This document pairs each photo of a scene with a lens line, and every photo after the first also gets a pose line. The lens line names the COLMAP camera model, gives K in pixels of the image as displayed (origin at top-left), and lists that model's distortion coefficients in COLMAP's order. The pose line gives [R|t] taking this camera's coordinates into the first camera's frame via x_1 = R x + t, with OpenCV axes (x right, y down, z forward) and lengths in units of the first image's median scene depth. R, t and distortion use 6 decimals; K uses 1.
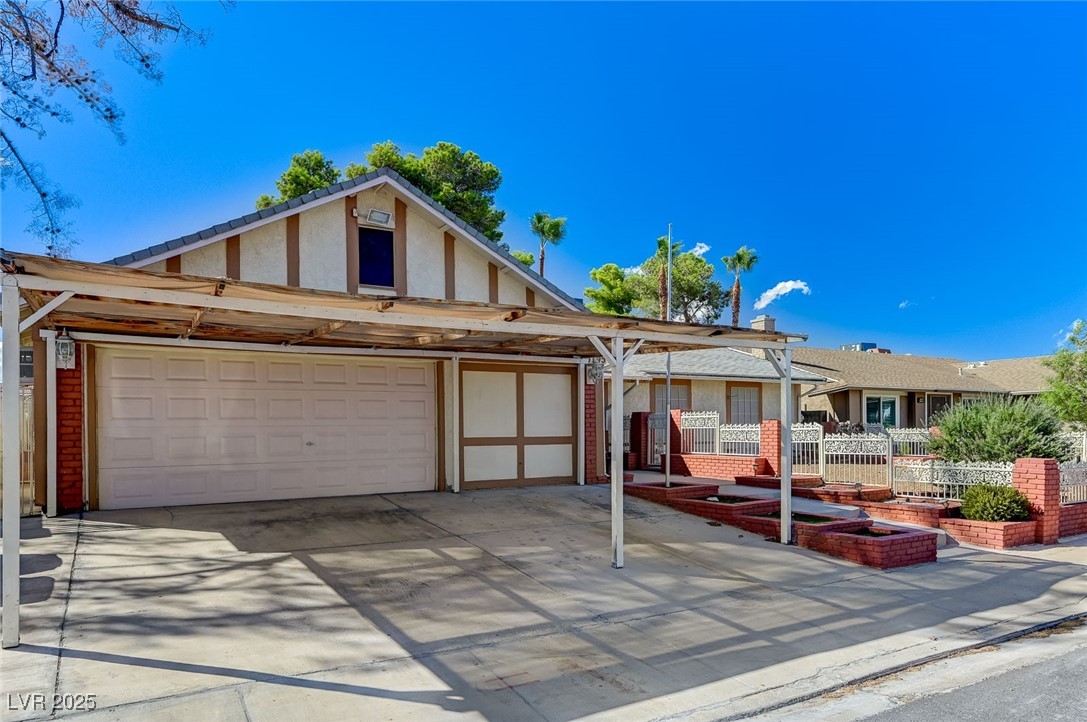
lens RADIAL K [[692.7, 0, 531.4], [0, 692.7, 429.9], [0, 0, 1]] dist [-0.006016, 0.000037]
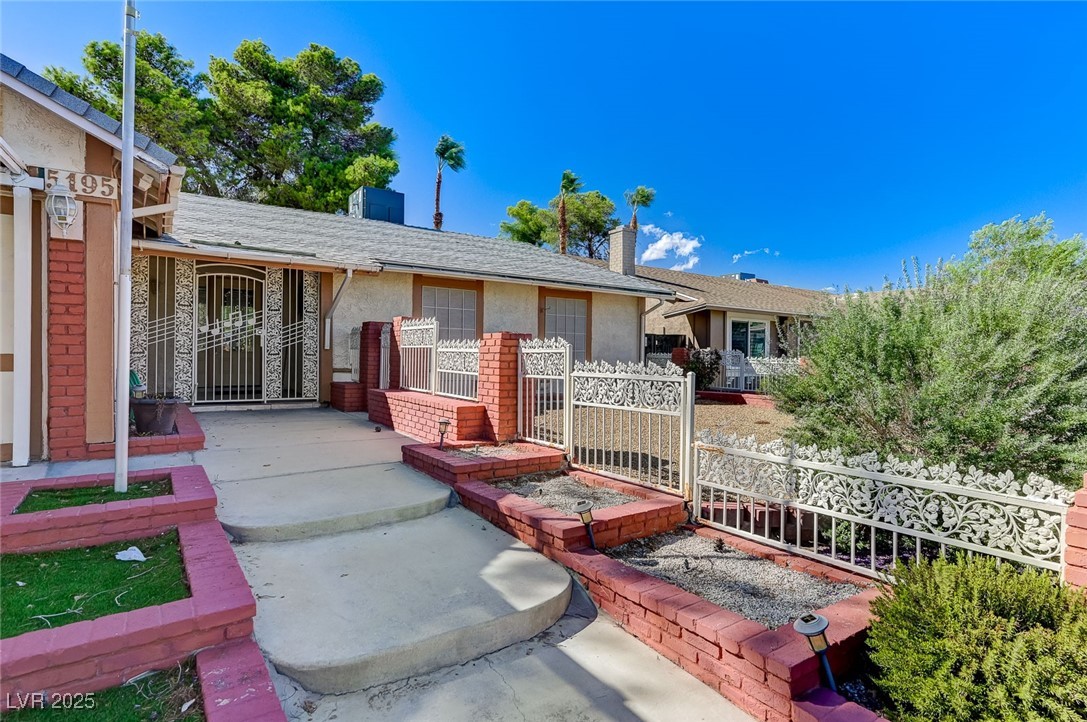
lens RADIAL K [[556.7, 0, 543.6], [0, 556.7, 356.5], [0, 0, 1]] dist [0.004602, 0.000850]
pose [[0.996331, 0.023574, 0.082278, 0.201441], [-0.023949, 0.999707, 0.003568, 0.000784], [-0.082169, -0.005525, 0.996603, 0.338024]]
